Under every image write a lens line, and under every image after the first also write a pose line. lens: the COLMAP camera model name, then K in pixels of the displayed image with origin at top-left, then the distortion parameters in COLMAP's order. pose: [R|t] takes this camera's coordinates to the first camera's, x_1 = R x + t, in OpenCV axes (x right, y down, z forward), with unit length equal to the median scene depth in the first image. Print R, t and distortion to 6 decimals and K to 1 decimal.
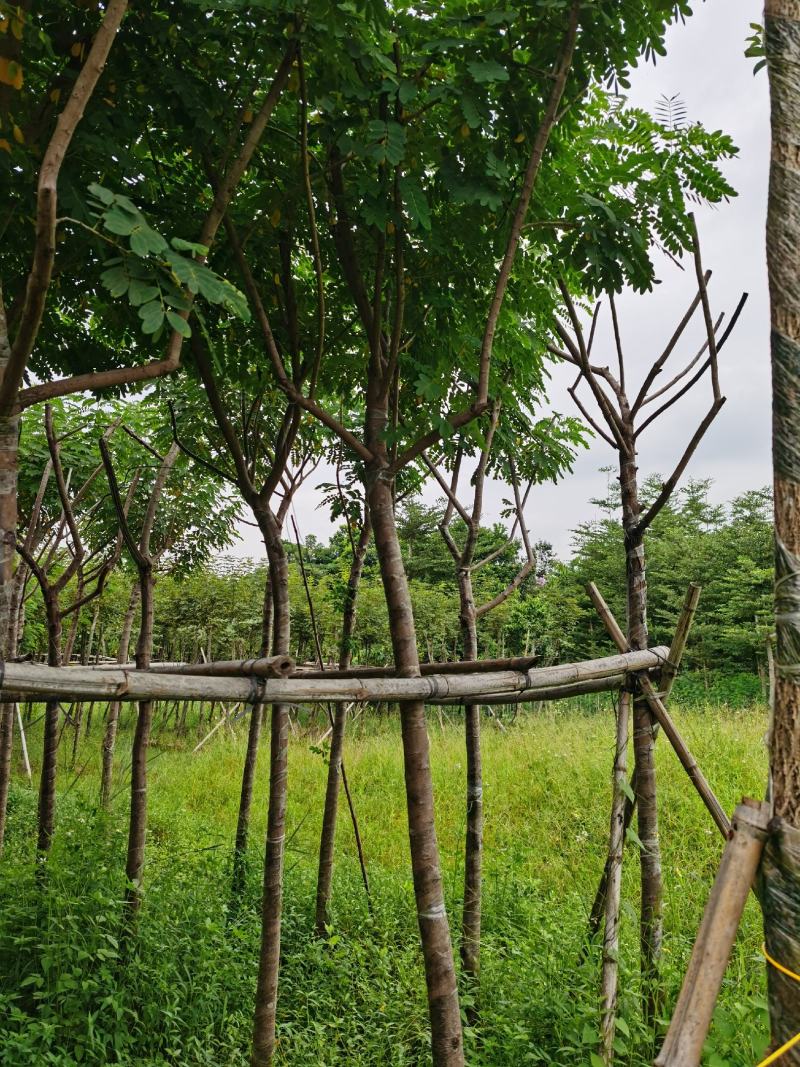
lens RADIAL K [[872.5, 0, 400.0], [0, 872.5, 533.5], [0, 0, 1]] dist [0.076780, 0.005706]
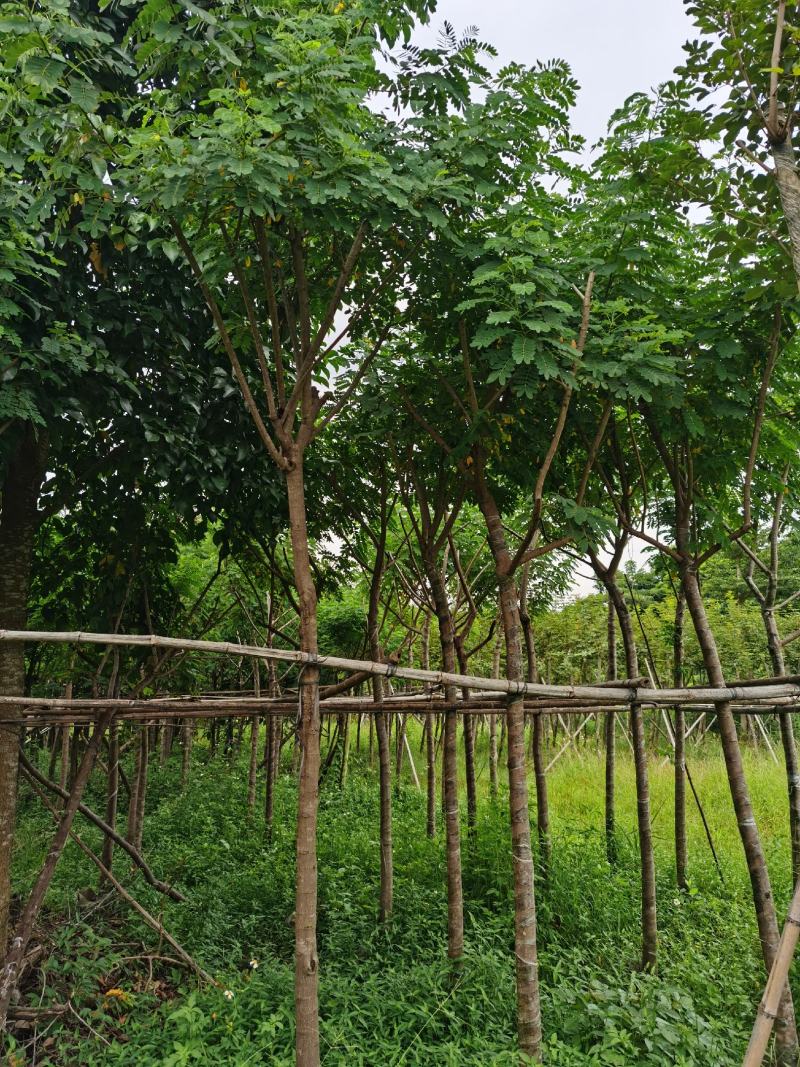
lens RADIAL K [[872.5, 0, 400.0], [0, 872.5, 533.5], [0, 0, 1]] dist [0.076780, 0.005706]
pose [[0.933341, -0.094872, -0.346227, 0.014774], [0.083416, 0.995364, -0.047879, -0.028215], [0.349164, 0.015807, 0.936928, -0.223438]]
